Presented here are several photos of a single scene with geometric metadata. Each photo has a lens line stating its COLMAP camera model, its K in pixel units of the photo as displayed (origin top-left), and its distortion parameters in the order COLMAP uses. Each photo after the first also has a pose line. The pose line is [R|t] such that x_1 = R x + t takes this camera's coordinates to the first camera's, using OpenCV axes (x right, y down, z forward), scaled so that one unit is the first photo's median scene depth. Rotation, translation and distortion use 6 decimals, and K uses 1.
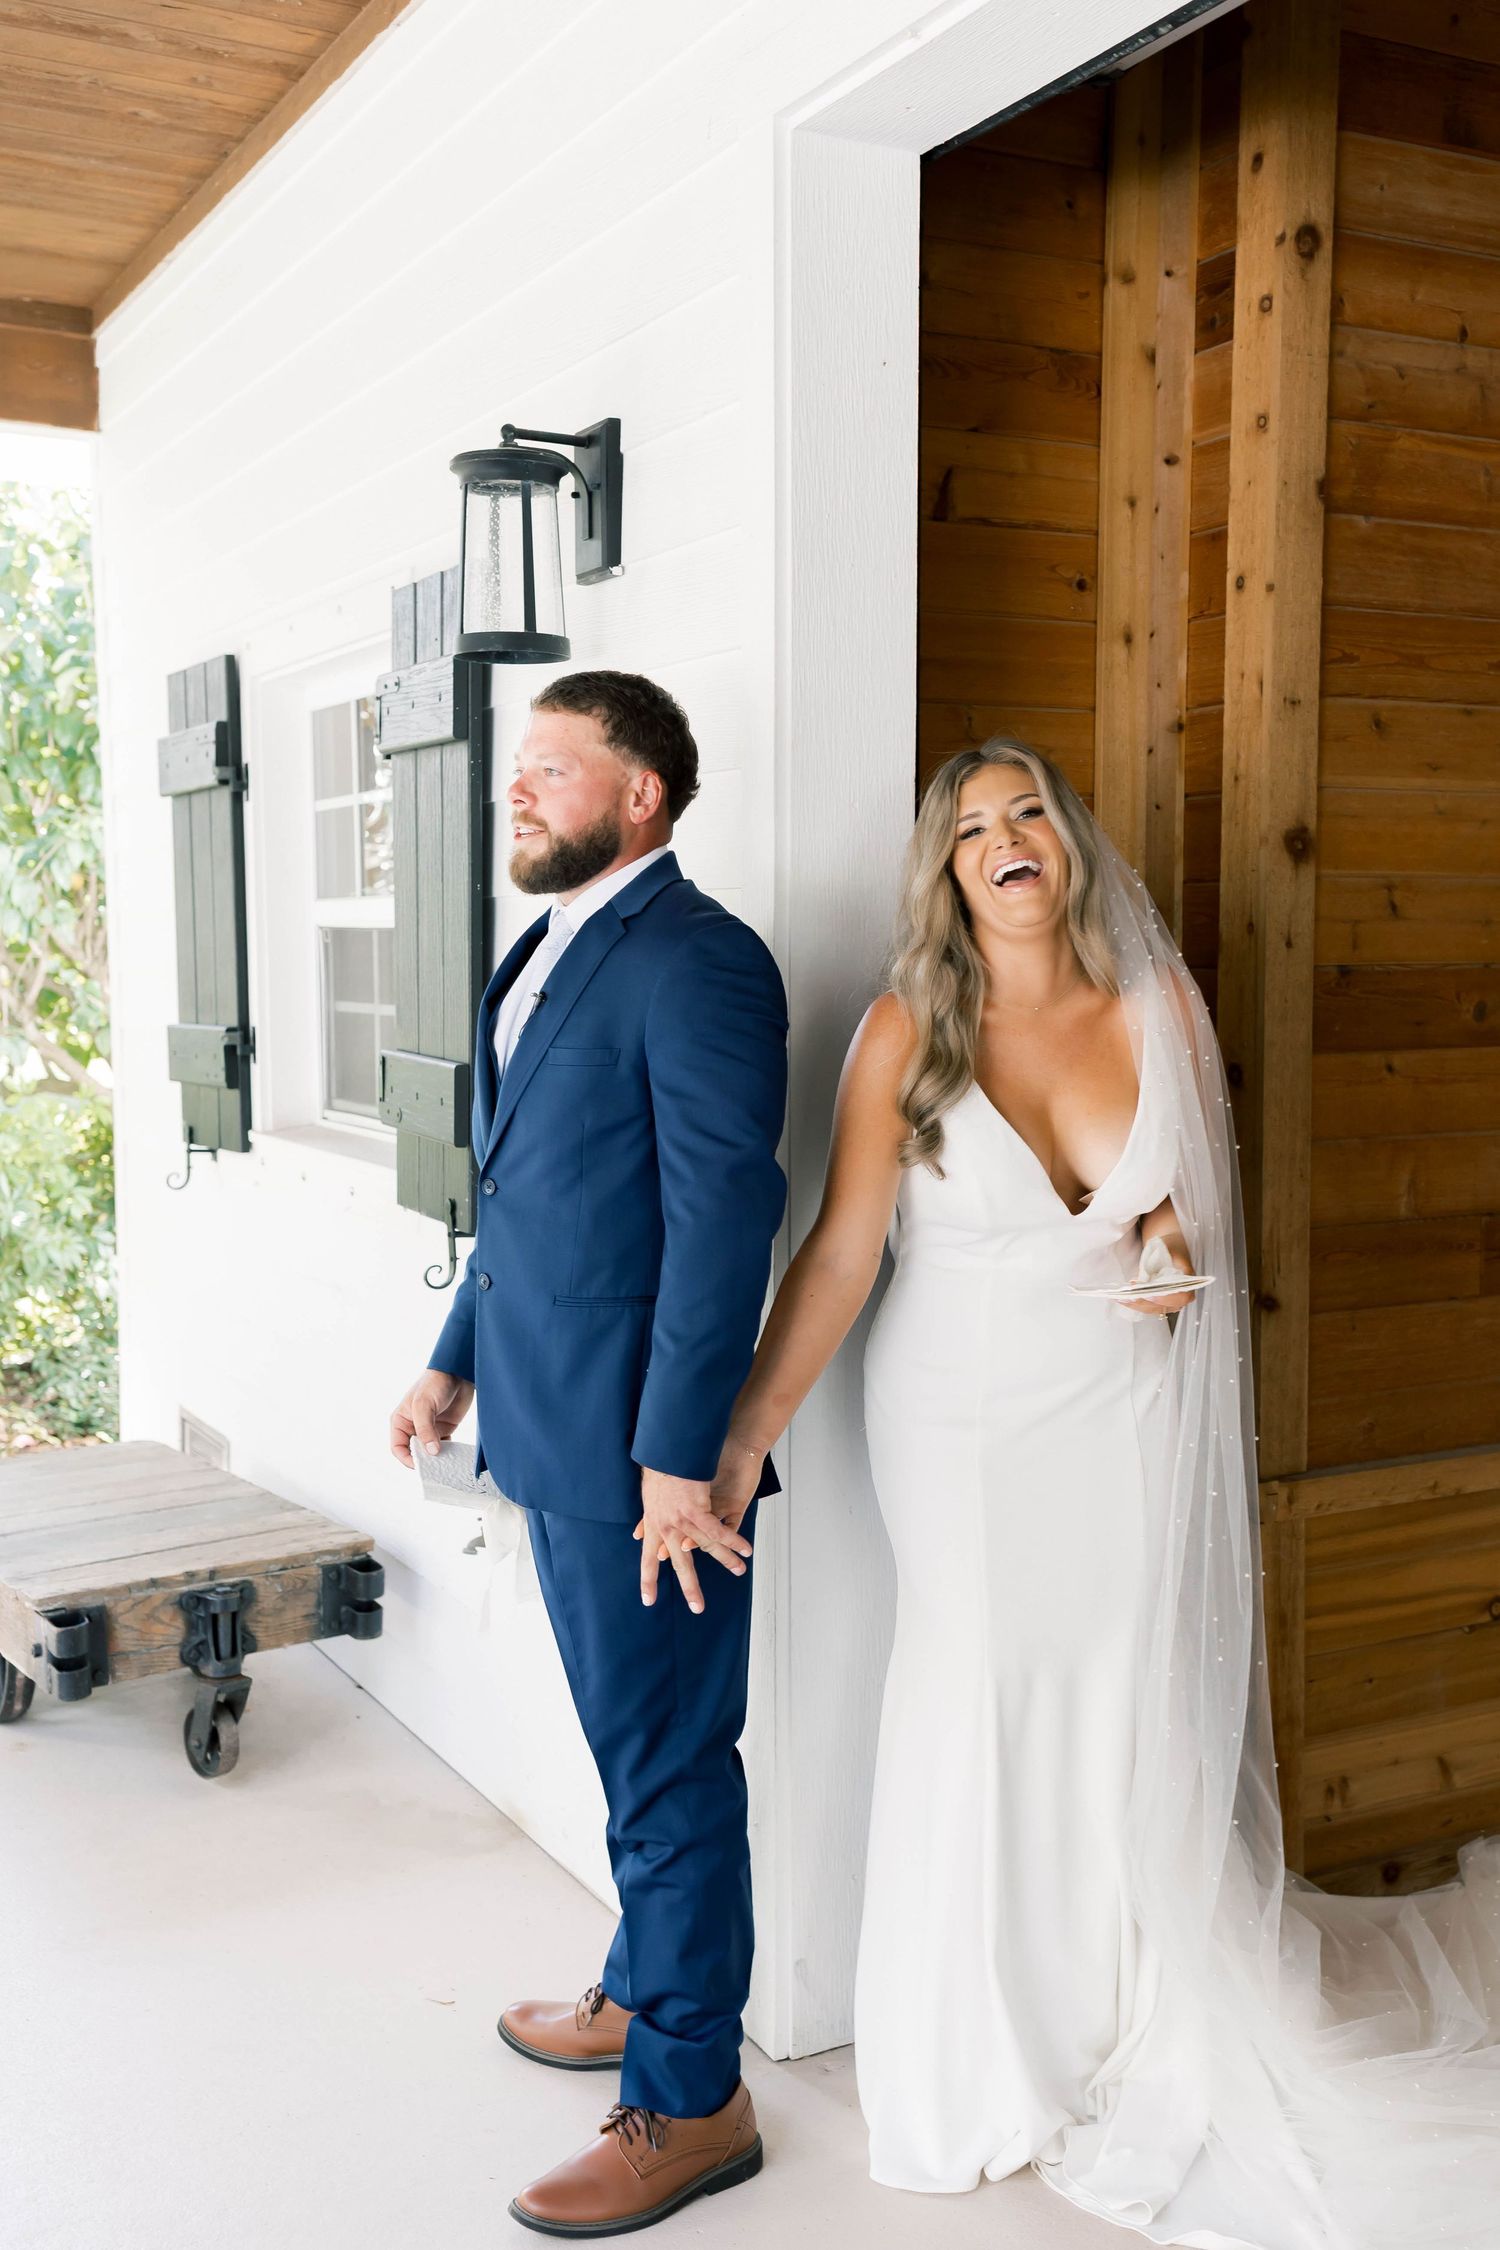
lens RADIAL K [[2245.0, 0, 754.7], [0, 2245.0, 1139.3], [0, 0, 1]] dist [0.082792, -0.016240]
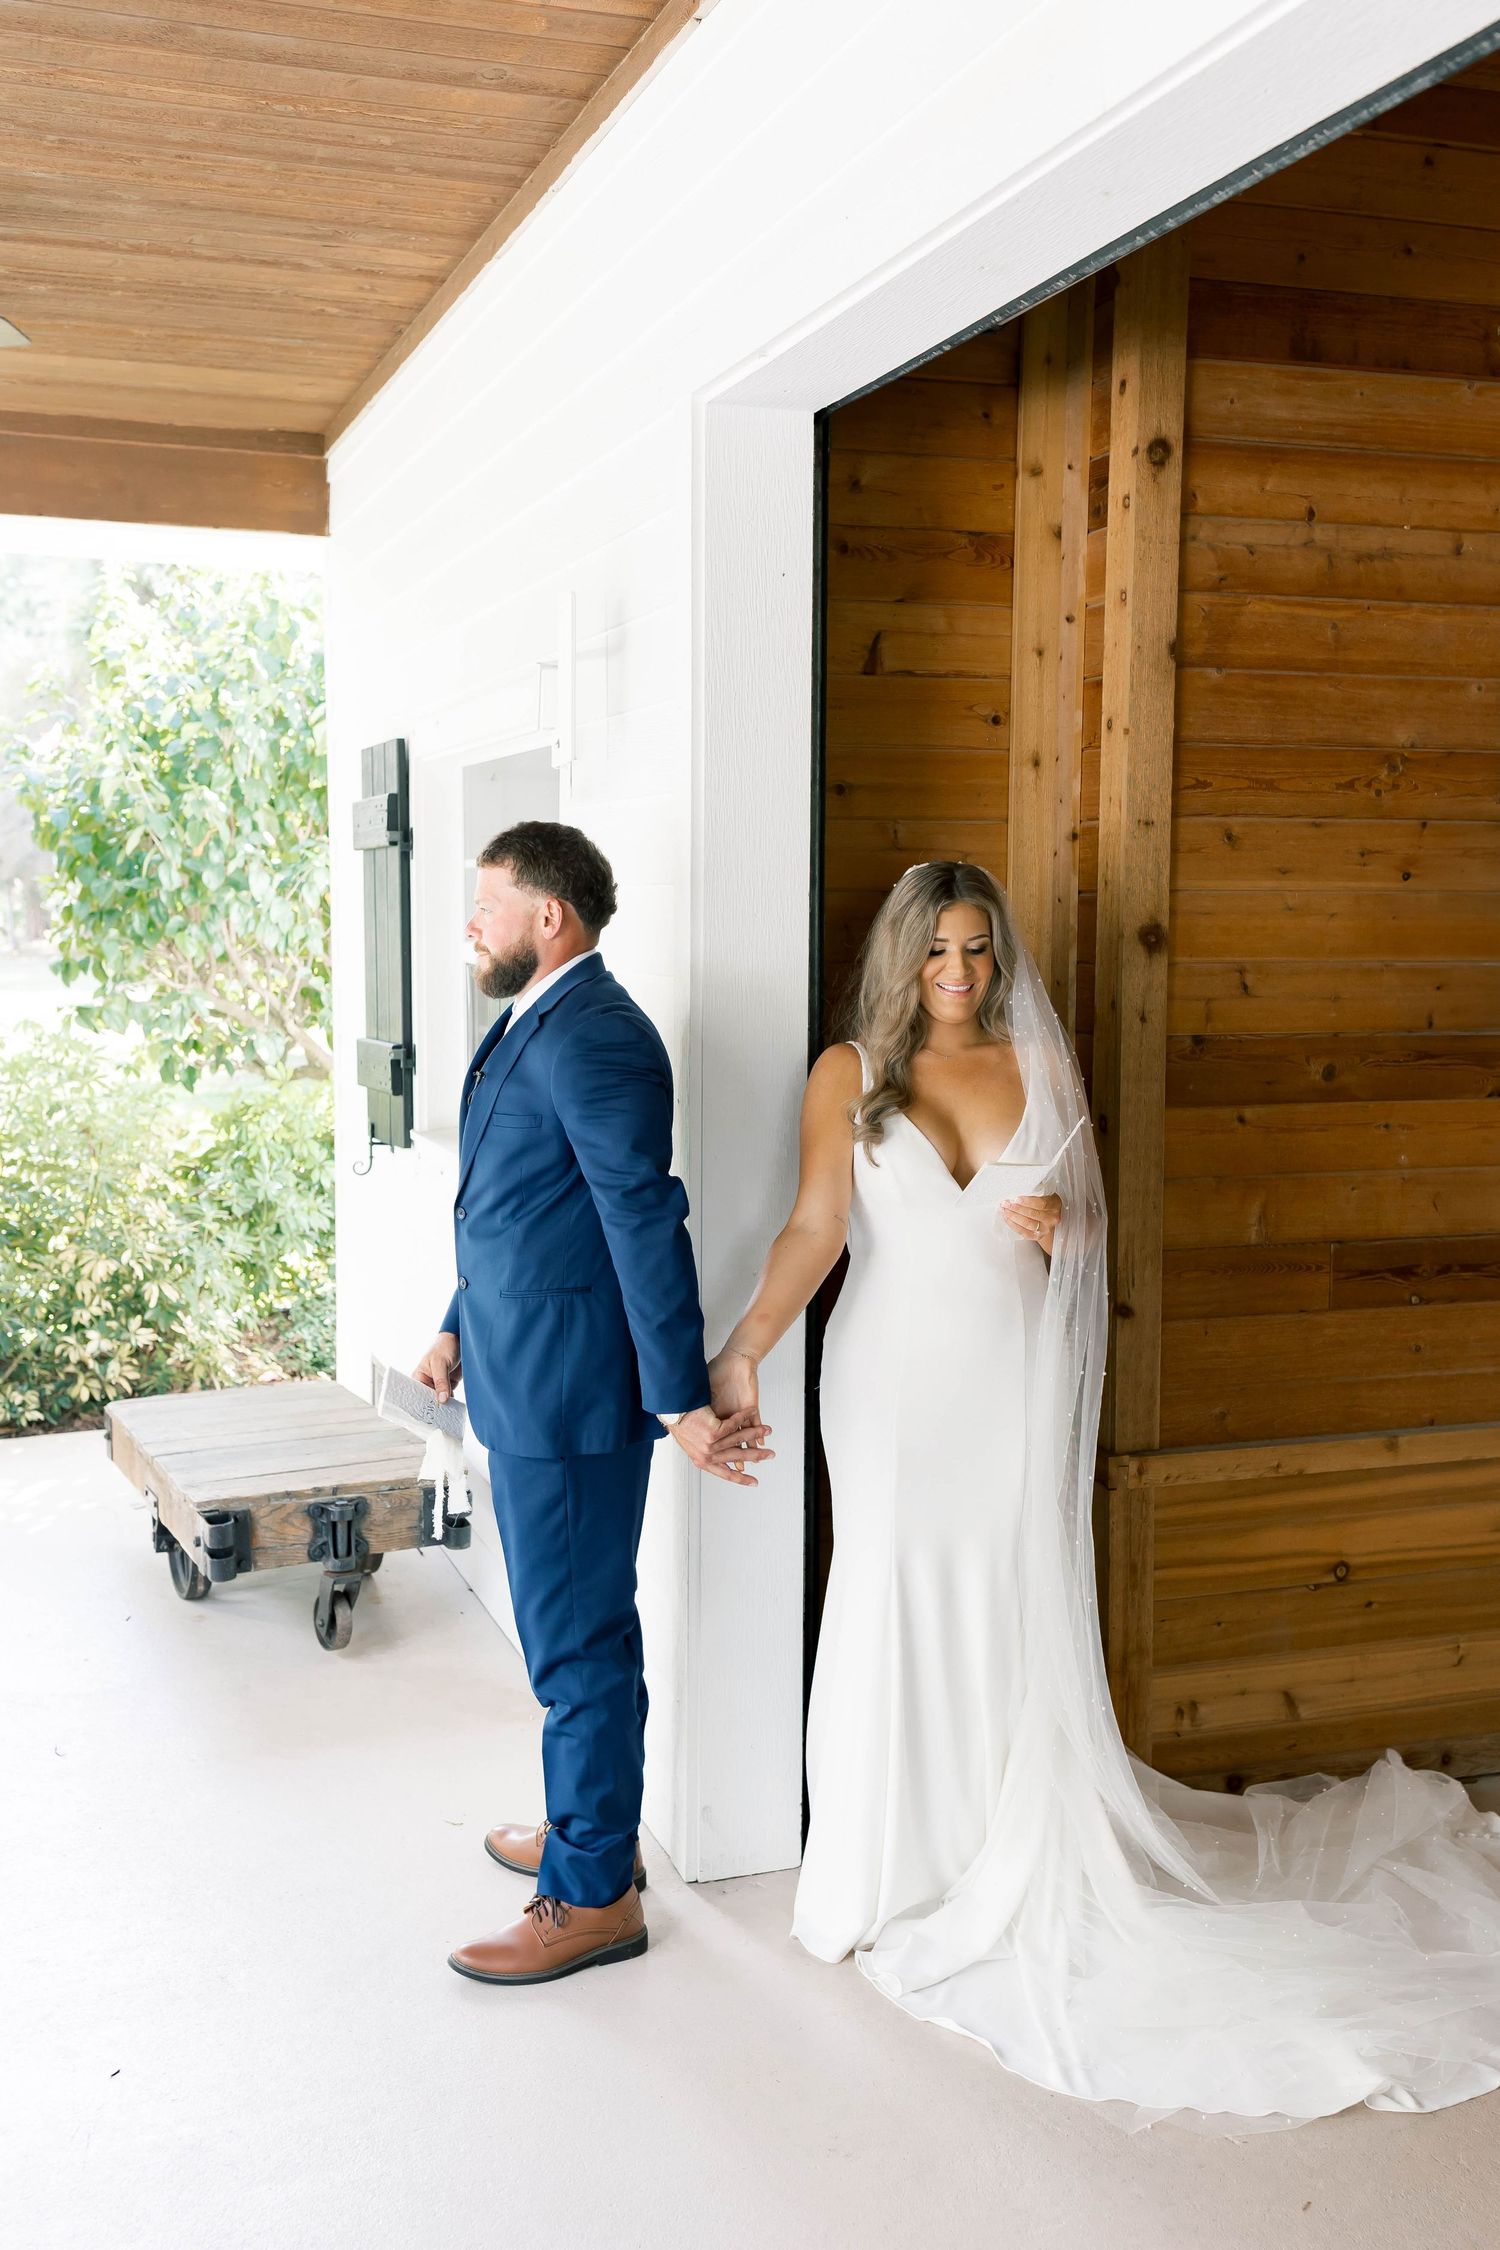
lens RADIAL K [[2202.3, 0, 728.5], [0, 2202.3, 1131.3], [0, 0, 1]] dist [0.090325, -0.020146]
pose [[0.986655, 0.023647, -0.161098, 0.202366], [-0.021251, 0.999637, 0.016583, -0.039325], [0.161432, -0.012938, 0.986799, -0.214440]]
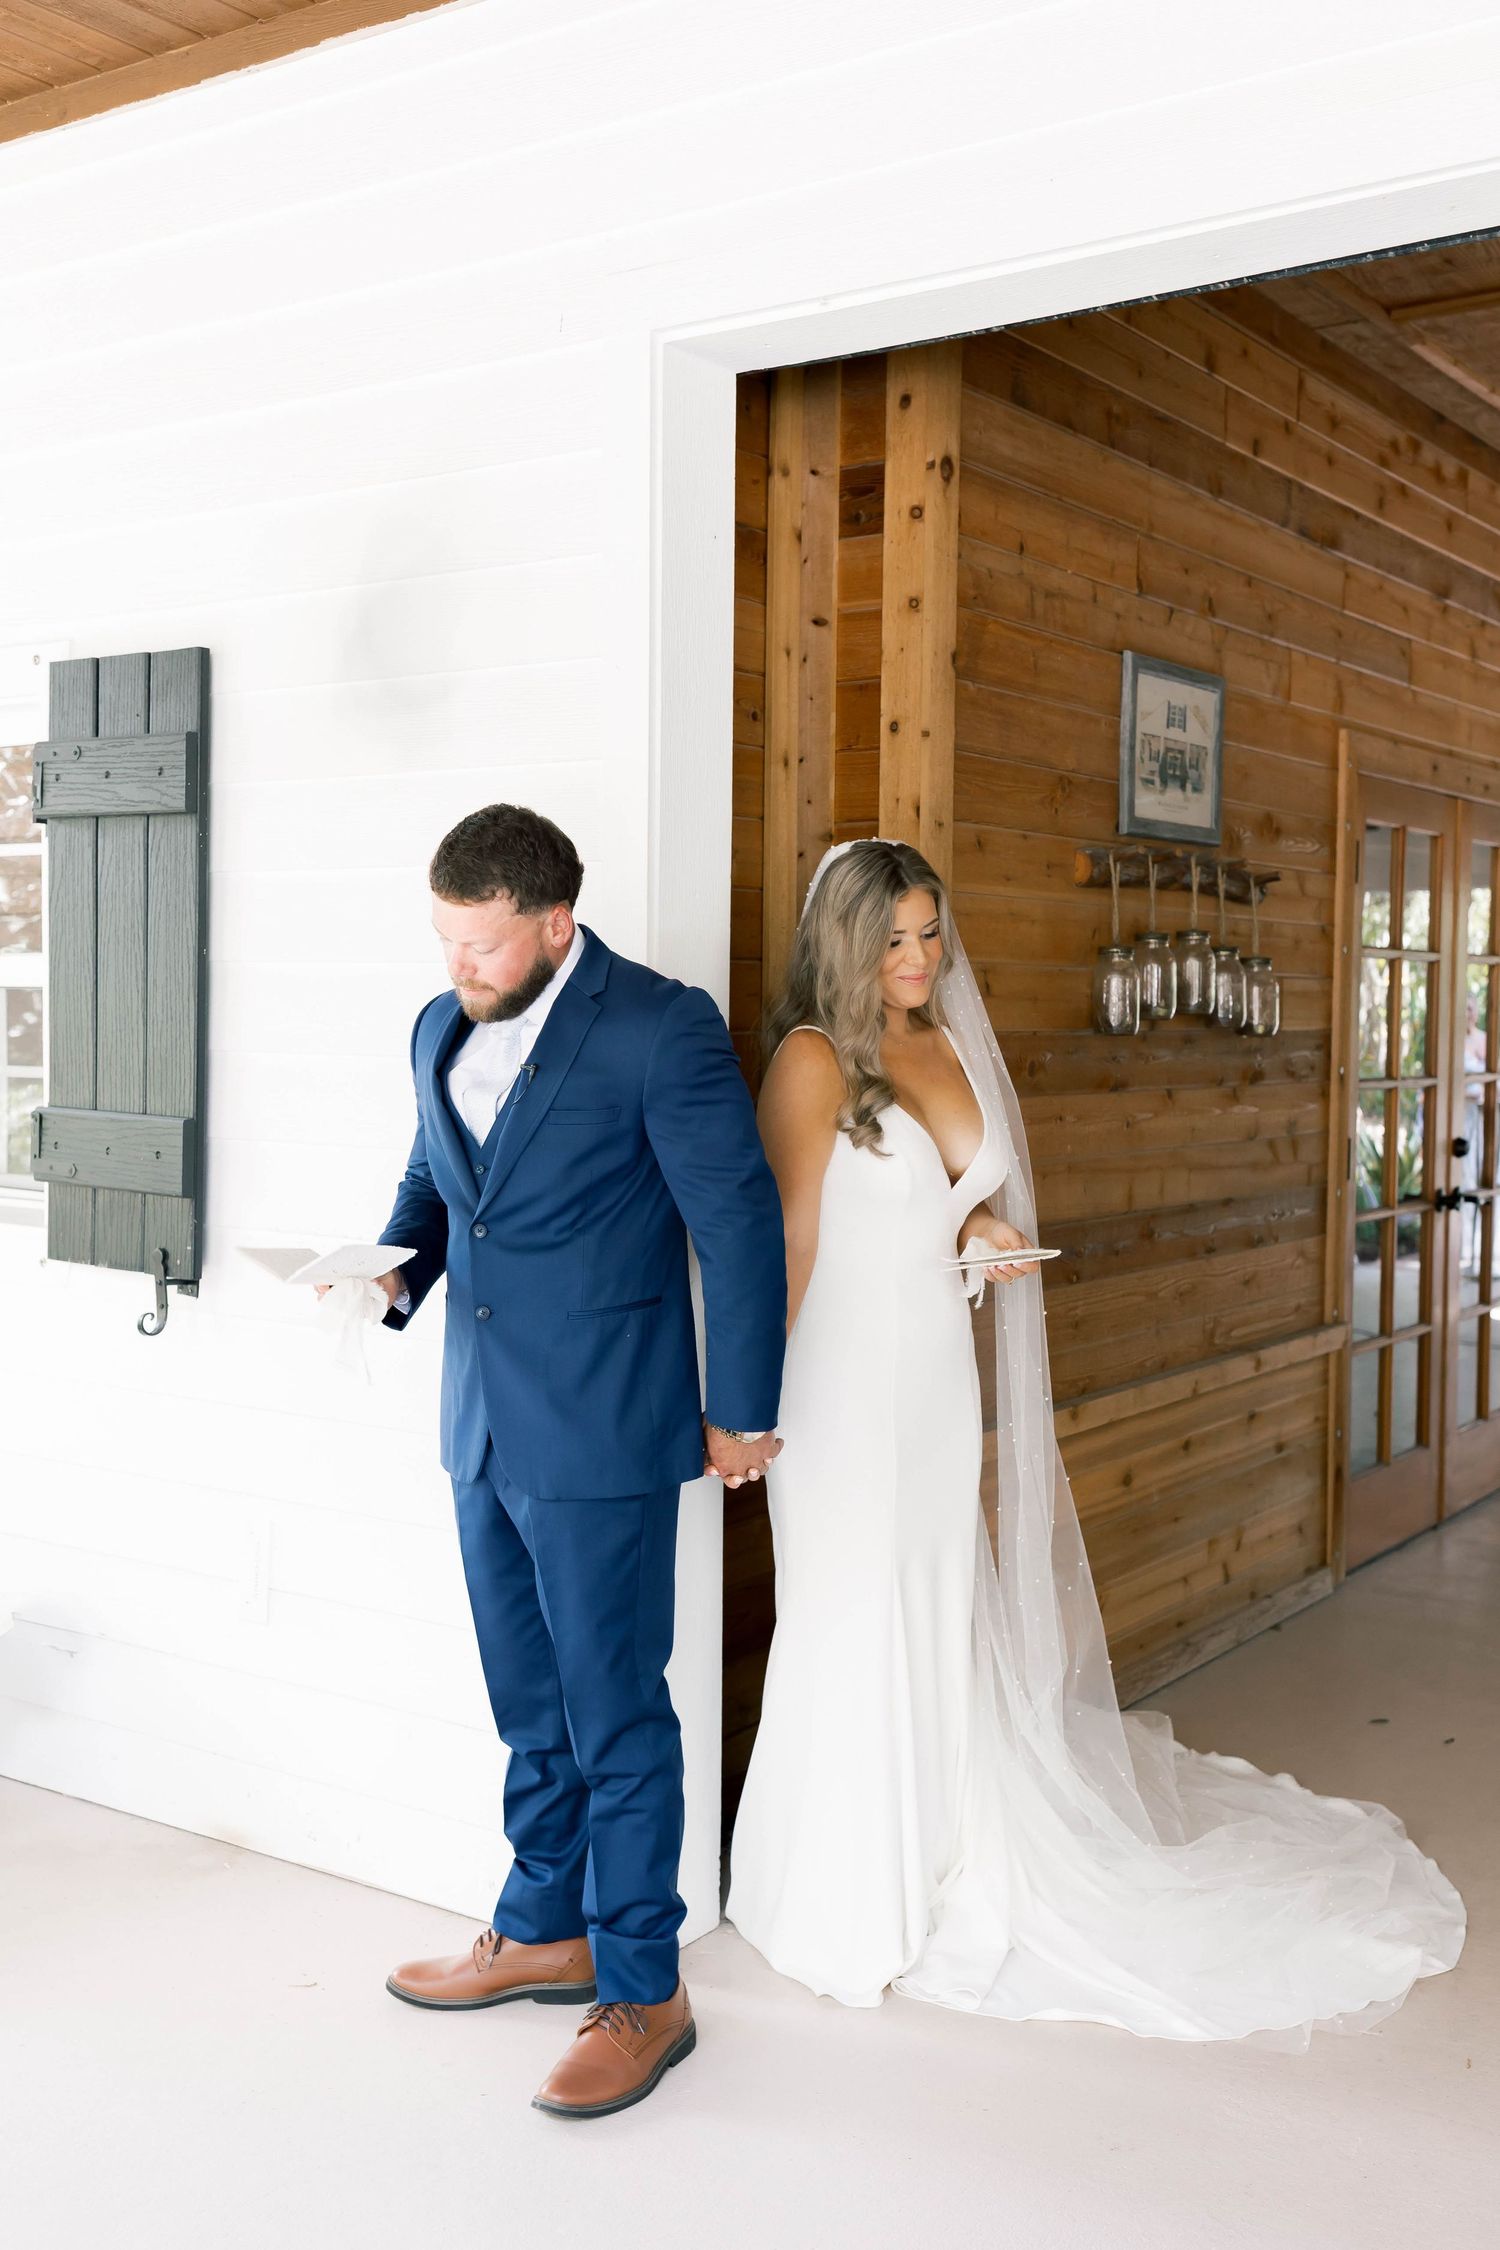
lens RADIAL K [[2245.0, 0, 754.7], [0, 2245.0, 1139.3], [0, 0, 1]] dist [0.082792, -0.016240]
pose [[0.895826, -0.016829, 0.444087, -0.399130], [0.028122, 0.999427, -0.018854, 0.003688], [-0.443515, 0.029379, 0.895785, -0.074184]]
